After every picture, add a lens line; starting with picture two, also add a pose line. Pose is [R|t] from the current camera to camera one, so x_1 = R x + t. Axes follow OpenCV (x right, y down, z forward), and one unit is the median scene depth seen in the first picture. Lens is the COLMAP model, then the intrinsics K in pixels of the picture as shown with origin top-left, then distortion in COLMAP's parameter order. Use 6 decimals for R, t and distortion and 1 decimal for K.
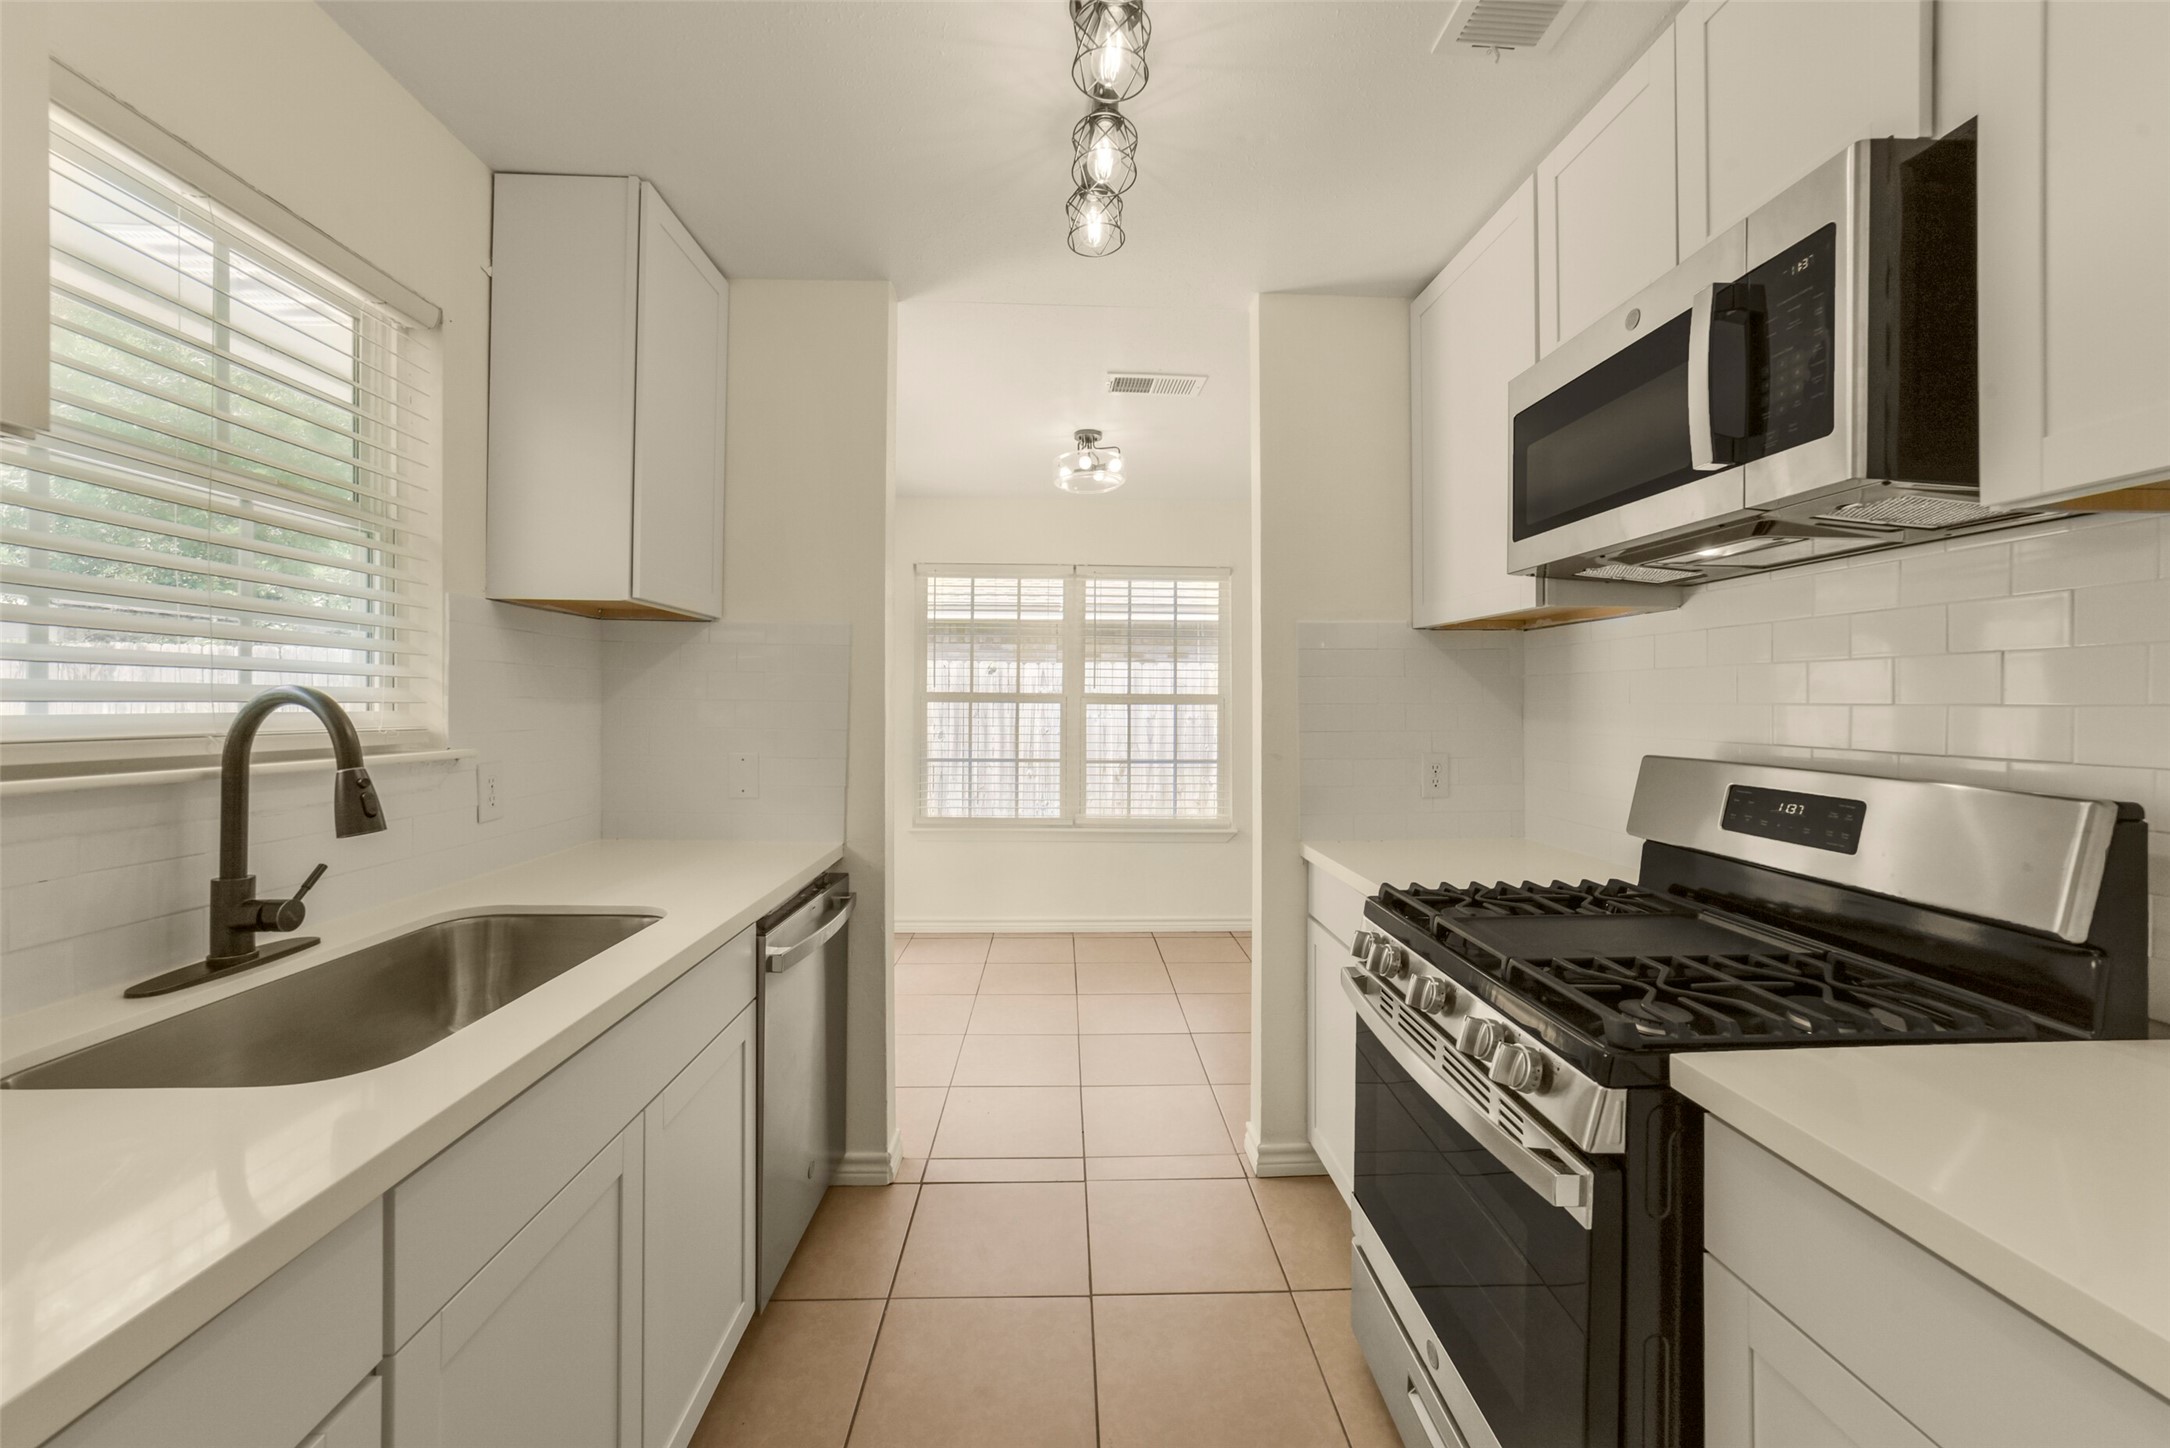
lens RADIAL K [[845.6, 0, 1088.9], [0, 845.6, 705.1], [0, 0, 1]] dist [-0.017266, 0.000261]
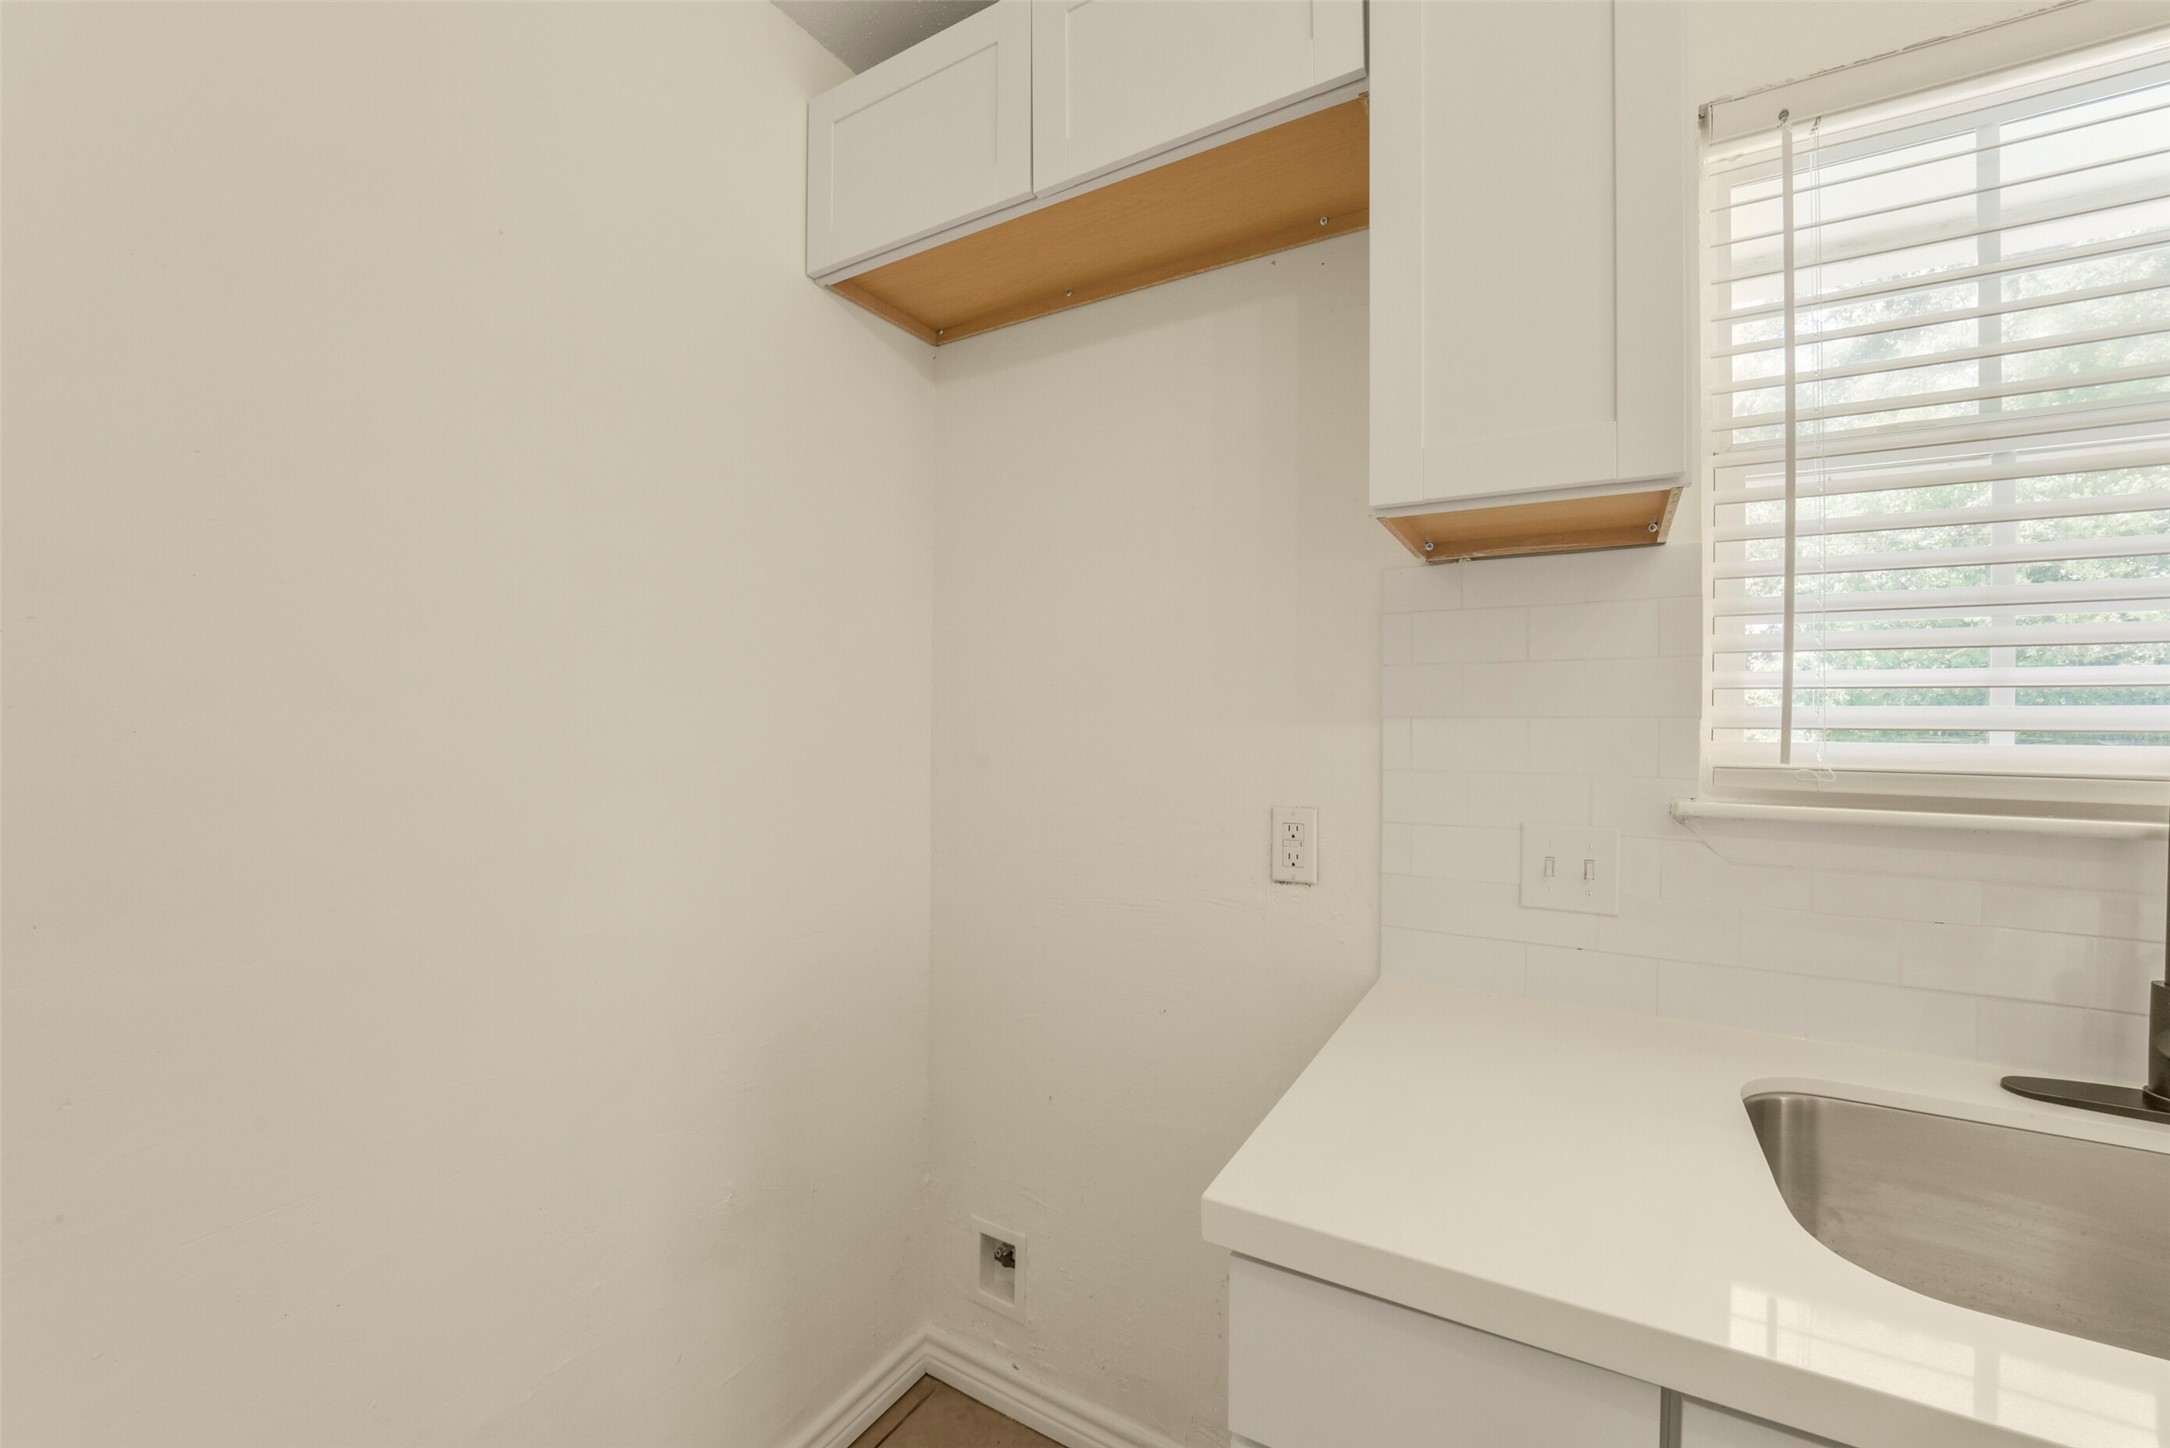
lens RADIAL K [[845.6, 0, 1096.6], [0, 845.6, 741.8], [0, 0, 1]] dist [-0.017266, 0.000261]
pose [[-0.535318, -0.000798, -0.844650, 0.029676], [-0.014917, 0.999853, 0.008509, 0.014869], [0.844519, 0.017155, -0.535251, 0.726620]]
